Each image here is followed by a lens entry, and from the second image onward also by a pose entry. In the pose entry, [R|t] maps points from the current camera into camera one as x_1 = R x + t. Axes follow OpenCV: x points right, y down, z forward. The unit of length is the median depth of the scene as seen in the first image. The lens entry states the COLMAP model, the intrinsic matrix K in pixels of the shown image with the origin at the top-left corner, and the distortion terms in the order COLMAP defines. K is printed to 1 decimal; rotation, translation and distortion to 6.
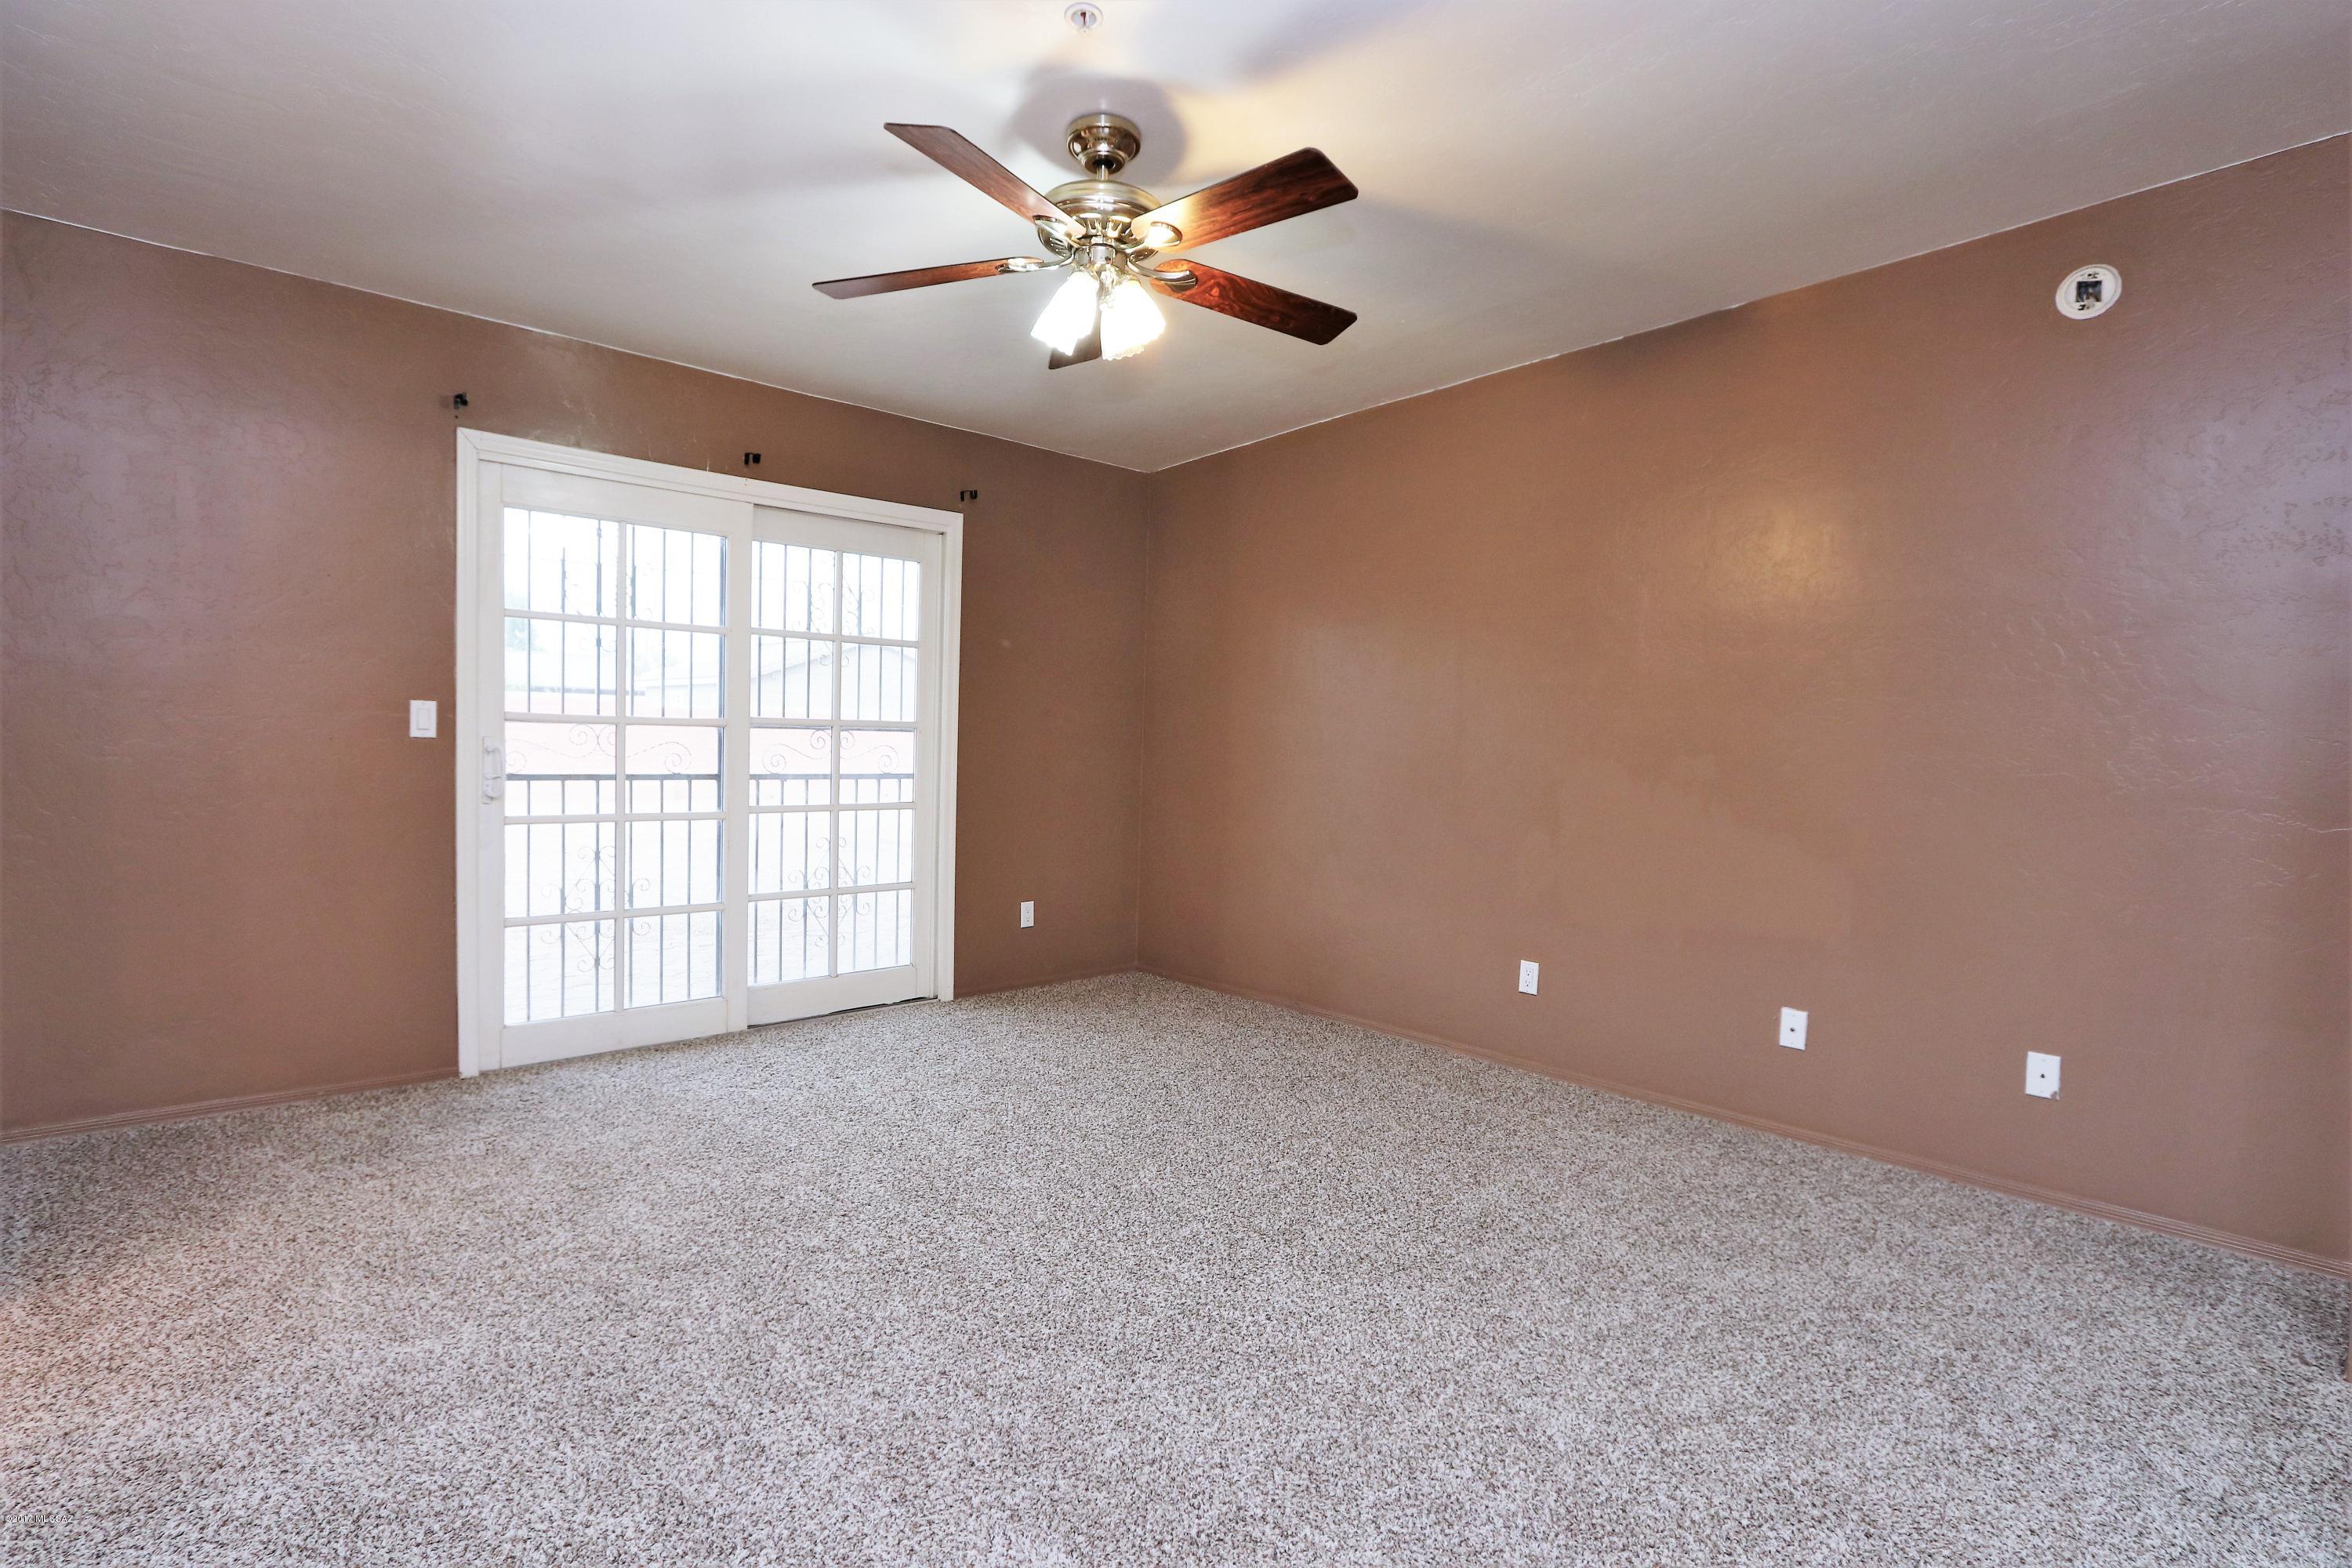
lens RADIAL K [[1228.1, 0, 1168.3], [0, 1228.1, 788.1], [0, 0, 1]] dist [-0.026202, 0.014472]
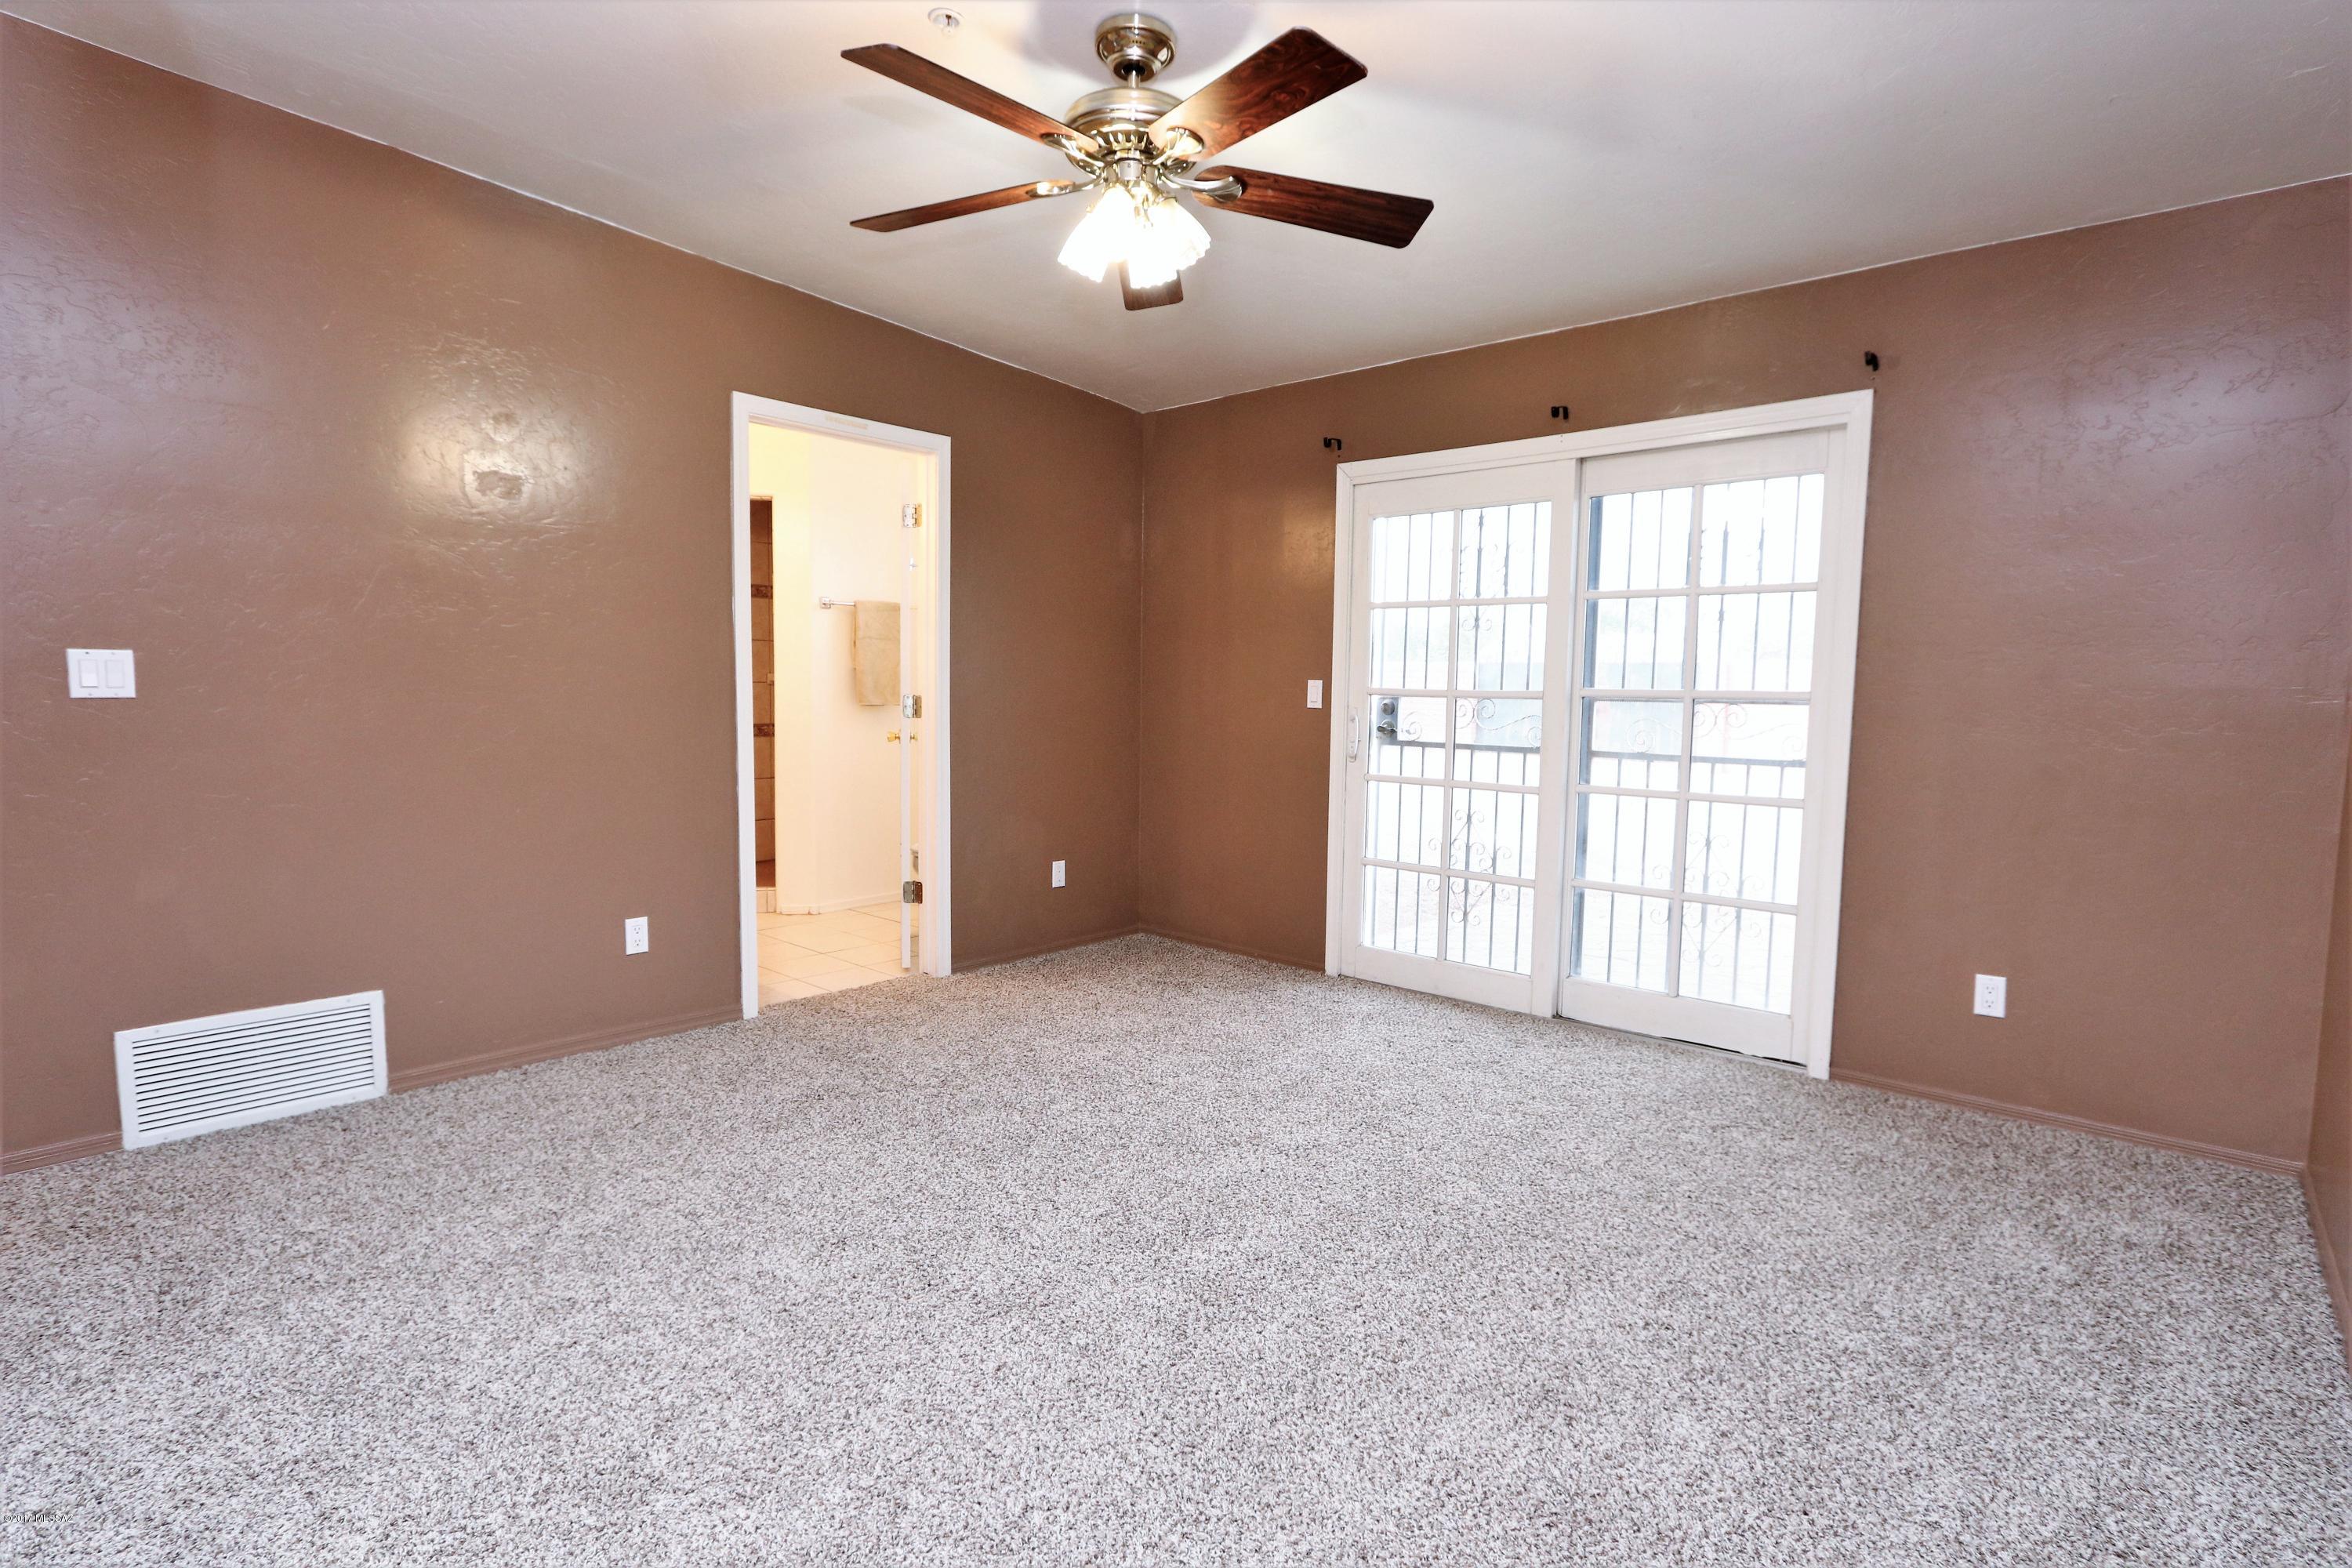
lens RADIAL K [[1228.1, 0, 1168.3], [0, 1228.1, 788.1], [0, 0, 1]] dist [-0.026202, 0.014472]
pose [[0.019750, 0.062542, -0.997847, 0.589002], [-0.052709, 0.996719, 0.061428, -0.023714], [0.998415, 0.051382, 0.022981, 0.674425]]
